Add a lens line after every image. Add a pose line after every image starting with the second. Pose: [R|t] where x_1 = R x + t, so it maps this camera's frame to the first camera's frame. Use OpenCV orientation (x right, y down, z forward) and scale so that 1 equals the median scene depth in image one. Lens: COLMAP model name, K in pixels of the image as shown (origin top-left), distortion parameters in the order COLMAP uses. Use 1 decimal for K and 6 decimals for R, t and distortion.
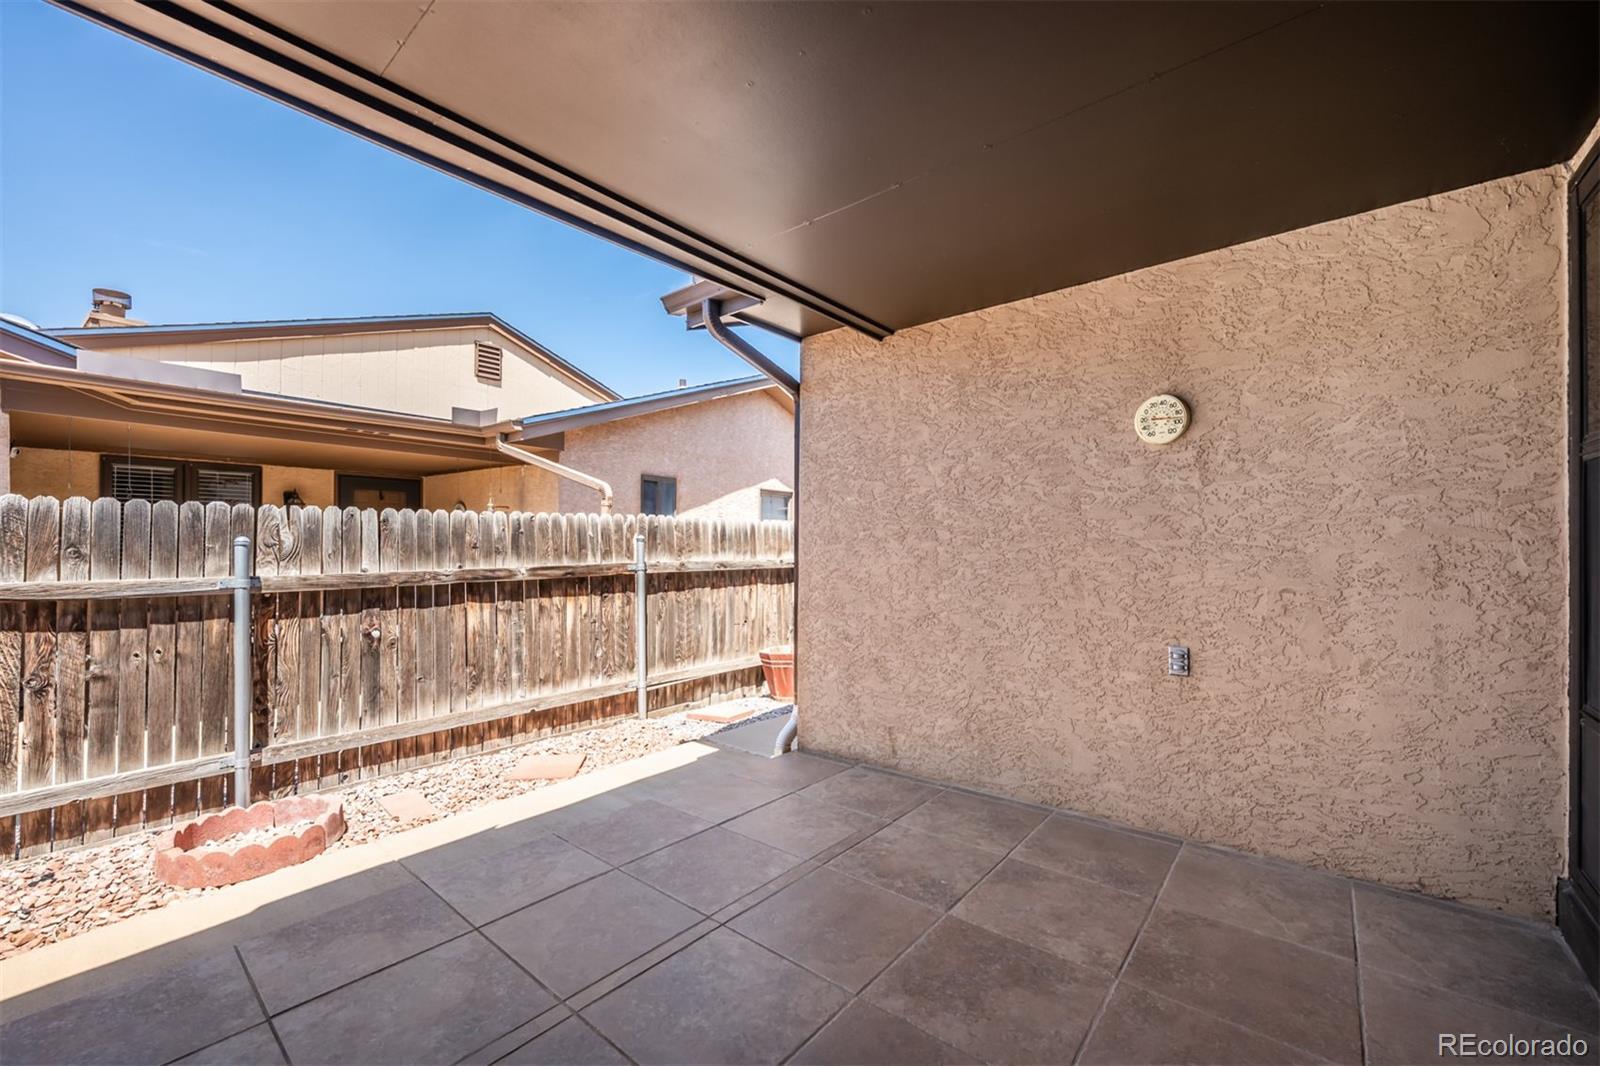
lens RADIAL K [[638.5, 0, 804.9], [0, 638.5, 542.5], [0, 0, 1]] dist [0.001787, 0.000255]
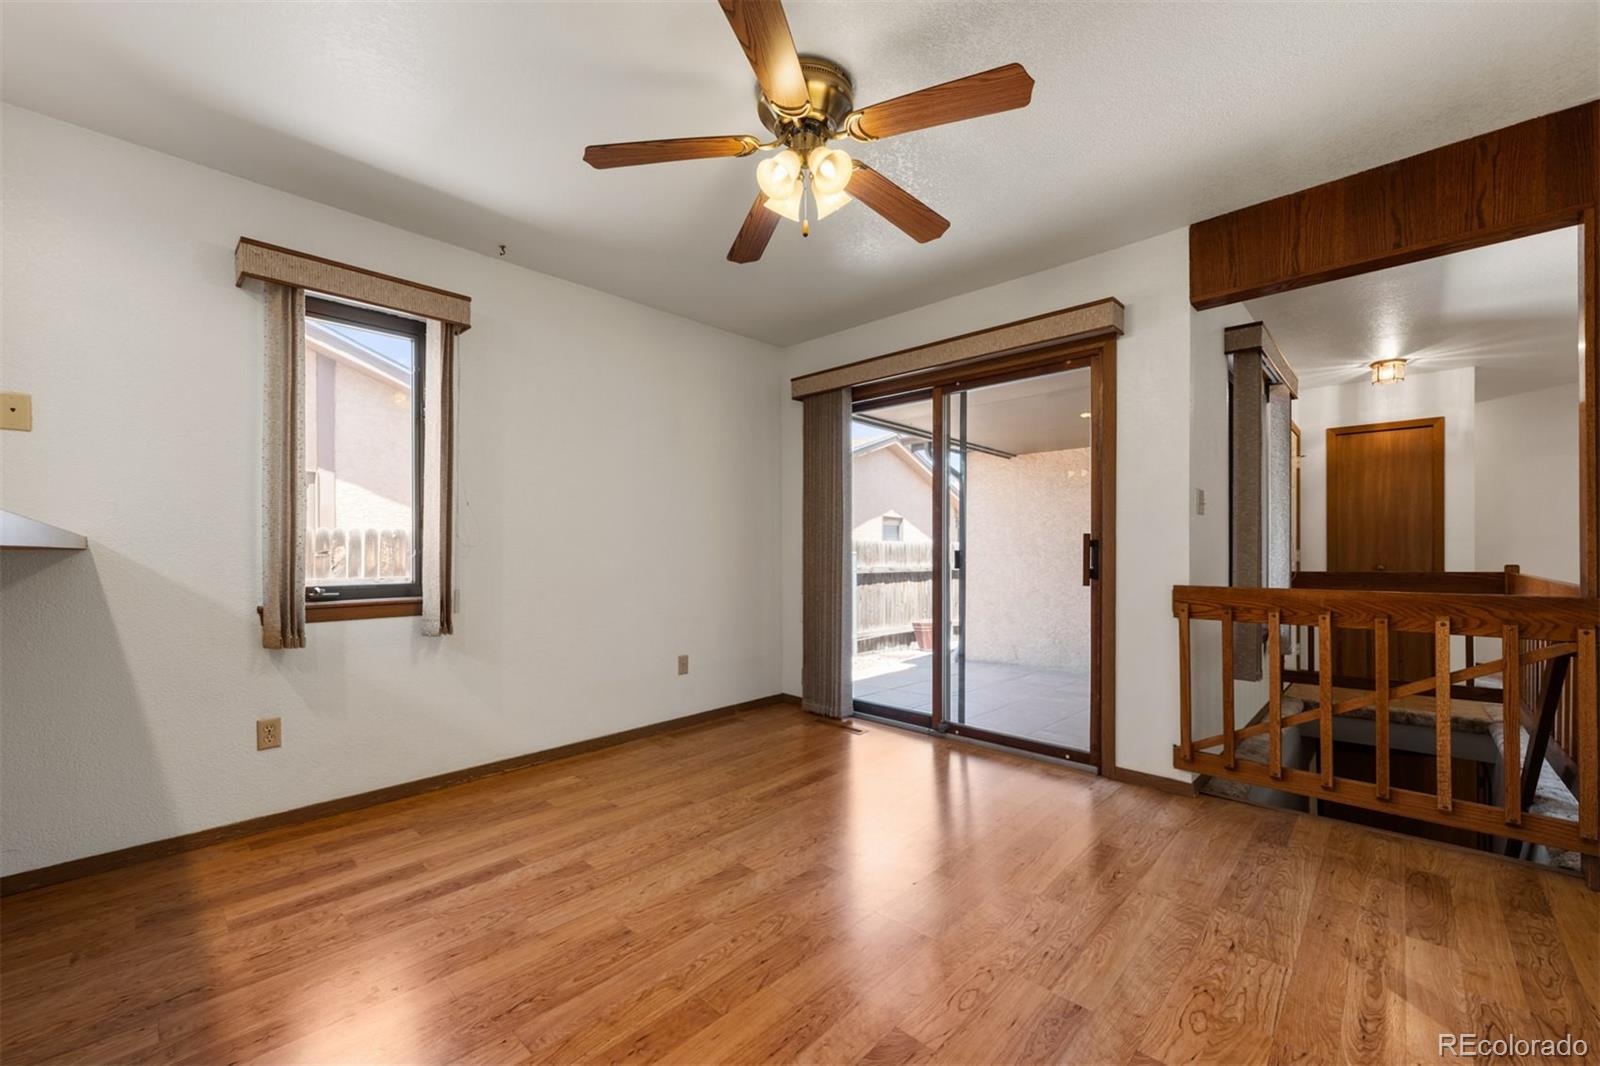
lens RADIAL K [[649.4, 0, 796.7], [0, 649.4, 551.9], [0, 0, 1]] dist [-0.024986, 0.000172]
pose [[0.997523, -0.002032, -0.070310, -0.256179], [0.002184, 0.999995, 0.002083, -0.013151], [0.070305, -0.002231, 0.997523, -0.693749]]
